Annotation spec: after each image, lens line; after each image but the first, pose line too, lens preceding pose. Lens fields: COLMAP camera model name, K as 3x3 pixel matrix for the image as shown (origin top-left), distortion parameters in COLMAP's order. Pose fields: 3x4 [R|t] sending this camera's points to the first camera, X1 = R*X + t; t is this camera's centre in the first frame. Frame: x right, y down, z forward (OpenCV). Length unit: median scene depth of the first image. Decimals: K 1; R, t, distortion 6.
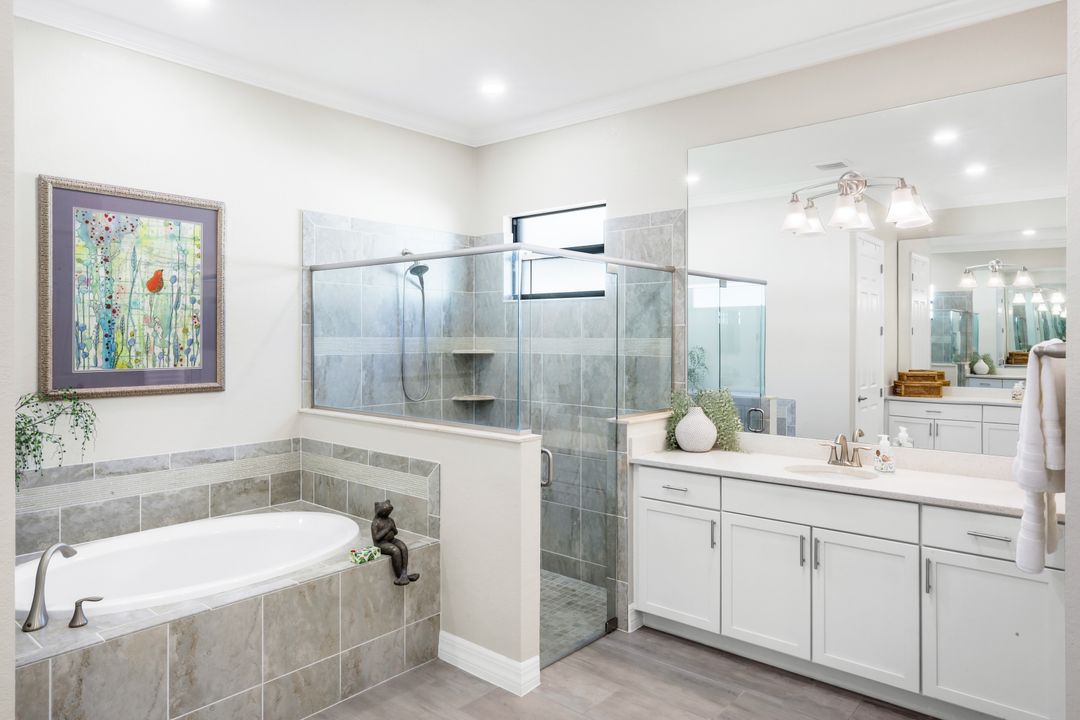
lens RADIAL K [[686.0, 0, 541.2], [0, 686.0, 333.9], [0, 0, 1]] dist [0.008157, 0.001373]
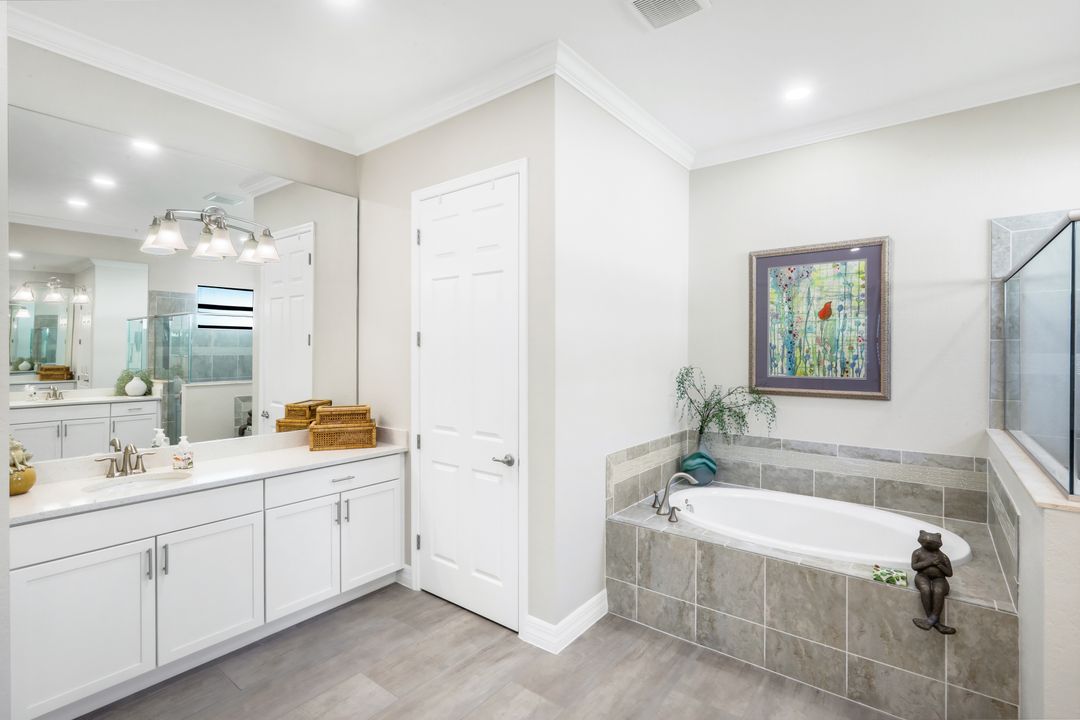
lens RADIAL K [[506.4, 0, 544.1], [0, 506.4, 354.7], [0, 0, 1]] dist [0.002959, 0.000136]
pose [[0.049972, -0.000211, -0.998751, 0.397348], [0.003123, 0.999995, -0.000055, 0.005834], [0.998746, -0.003117, 0.049972, 0.430546]]
